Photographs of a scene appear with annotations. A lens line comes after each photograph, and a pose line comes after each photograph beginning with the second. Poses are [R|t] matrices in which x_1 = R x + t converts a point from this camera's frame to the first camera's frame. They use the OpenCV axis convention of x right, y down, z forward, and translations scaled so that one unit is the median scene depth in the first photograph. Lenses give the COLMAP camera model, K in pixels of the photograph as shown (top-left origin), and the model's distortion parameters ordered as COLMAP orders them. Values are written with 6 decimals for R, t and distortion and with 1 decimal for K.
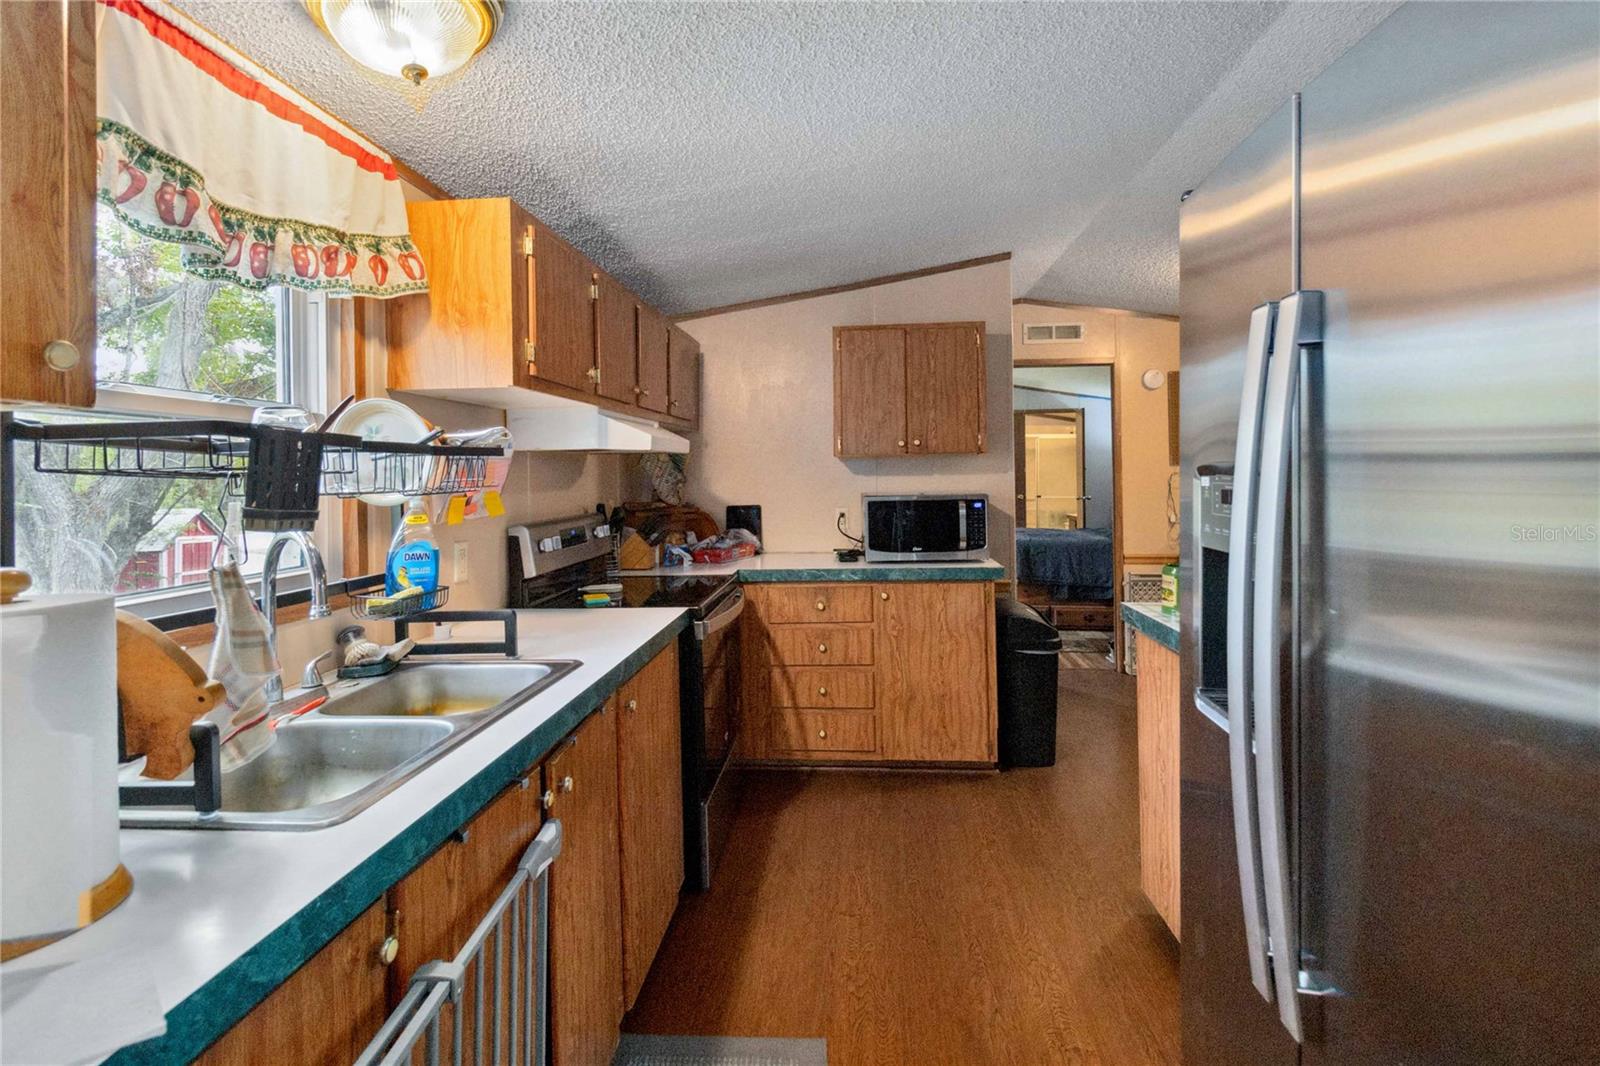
lens RADIAL K [[740.3, 0, 801.1], [0, 740.3, 474.4], [0, 0, 1]] dist [-0.001665, -0.000227]
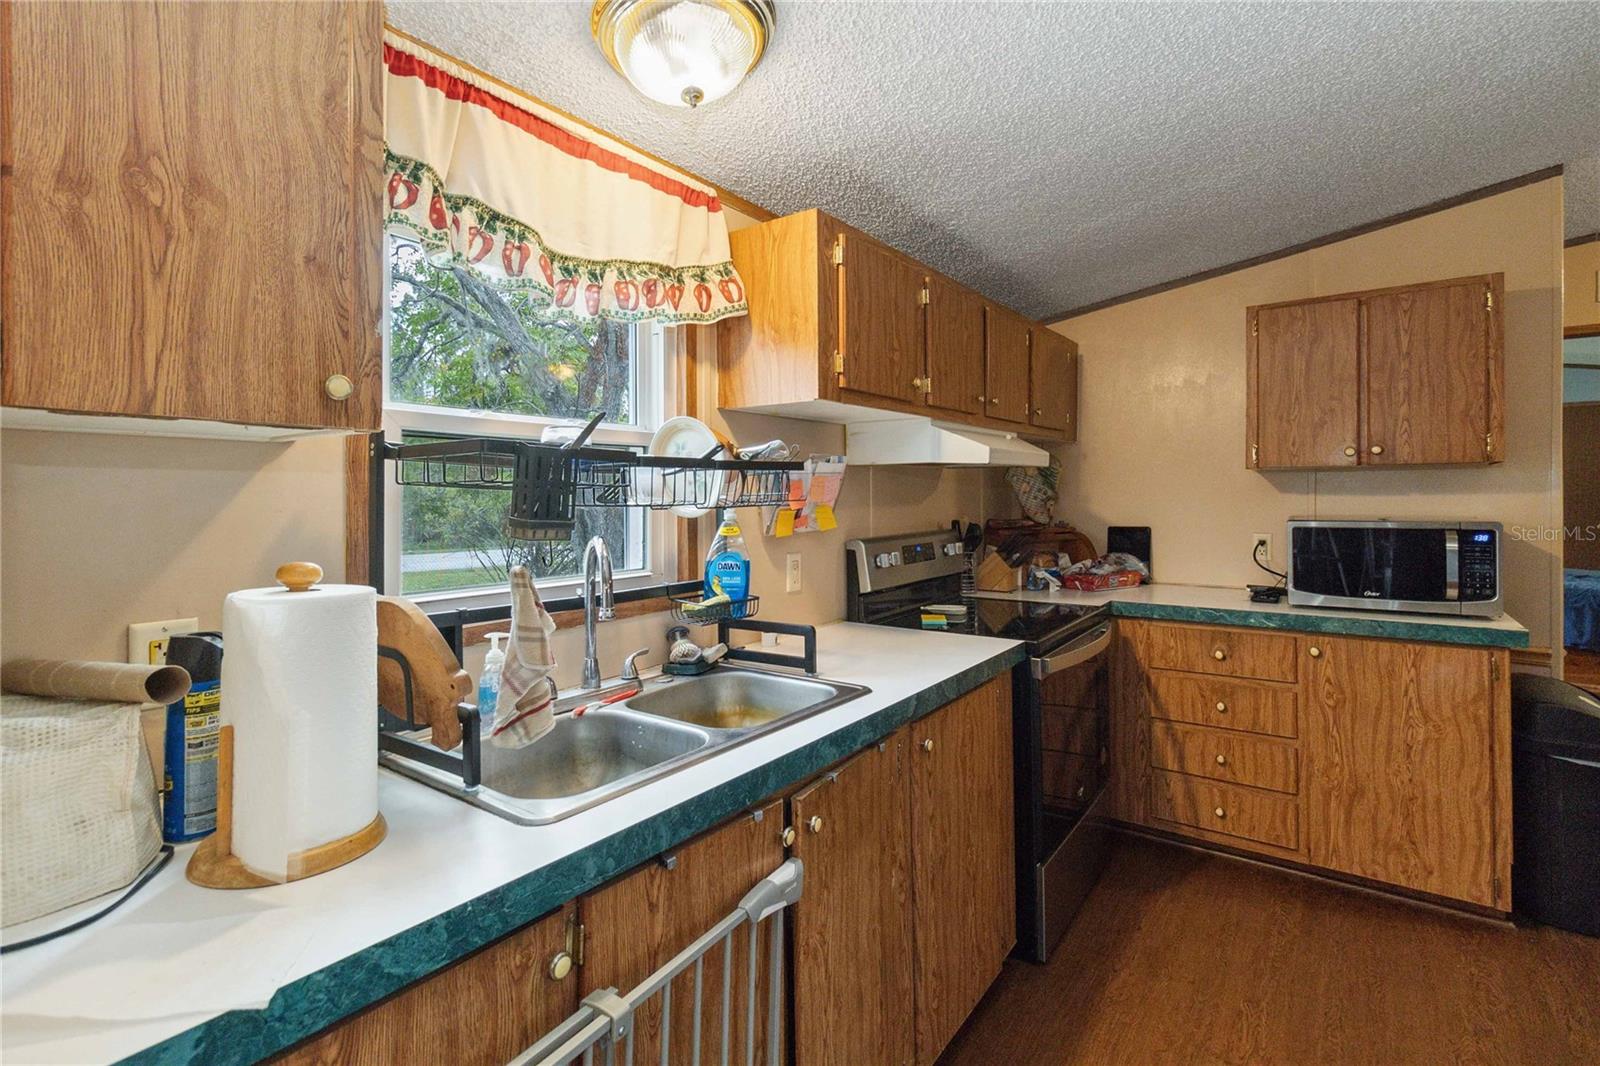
lens RADIAL K [[740.3, 0, 793.3], [0, 740.3, 497.0], [0, 0, 1]] dist [-0.001665, -0.000227]
pose [[0.853539, 0.013227, -0.520861, 0.096967], [-0.007882, 0.999891, 0.012476, -0.001476], [0.520969, -0.006544, 0.853550, 0.138769]]
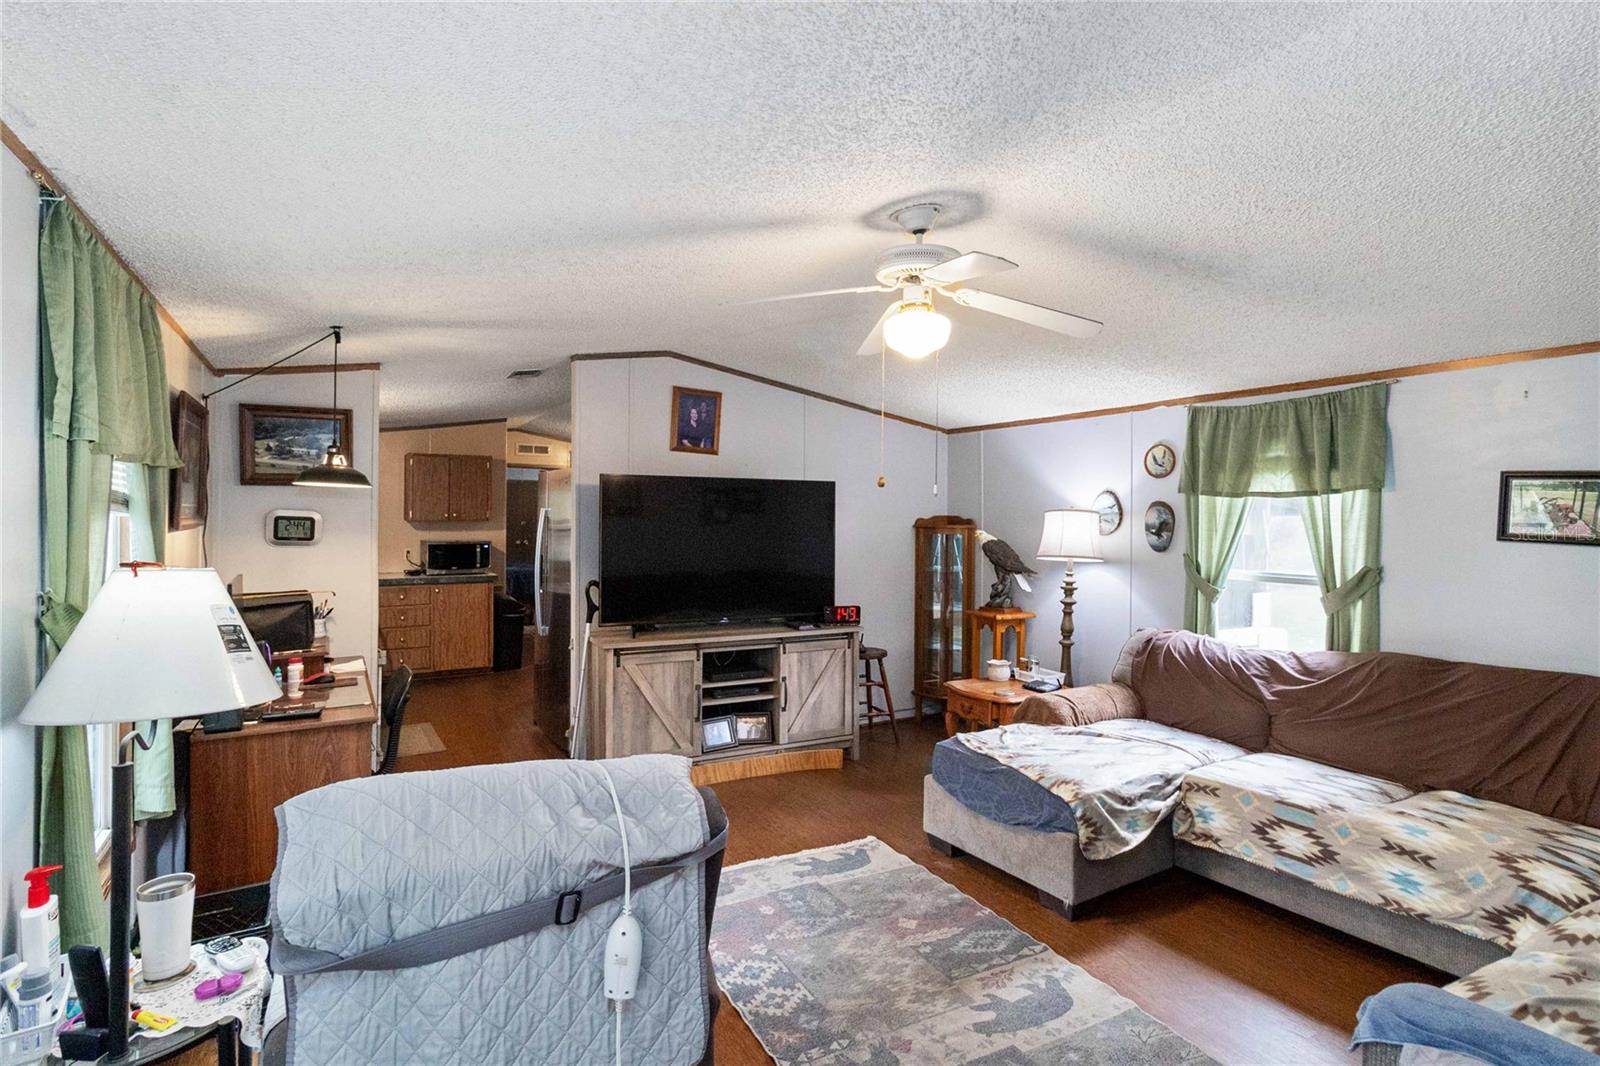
lens RADIAL K [[740.3, 0, 791.8], [0, 740.3, 522.9], [0, 0, 1]] dist [-0.001665, -0.000227]
pose [[0.804237, 0.022906, 0.593868, -0.639851], [-0.018829, 0.999737, -0.013062, -0.027557], [-0.594011, -0.000677, 0.804457, -2.469706]]
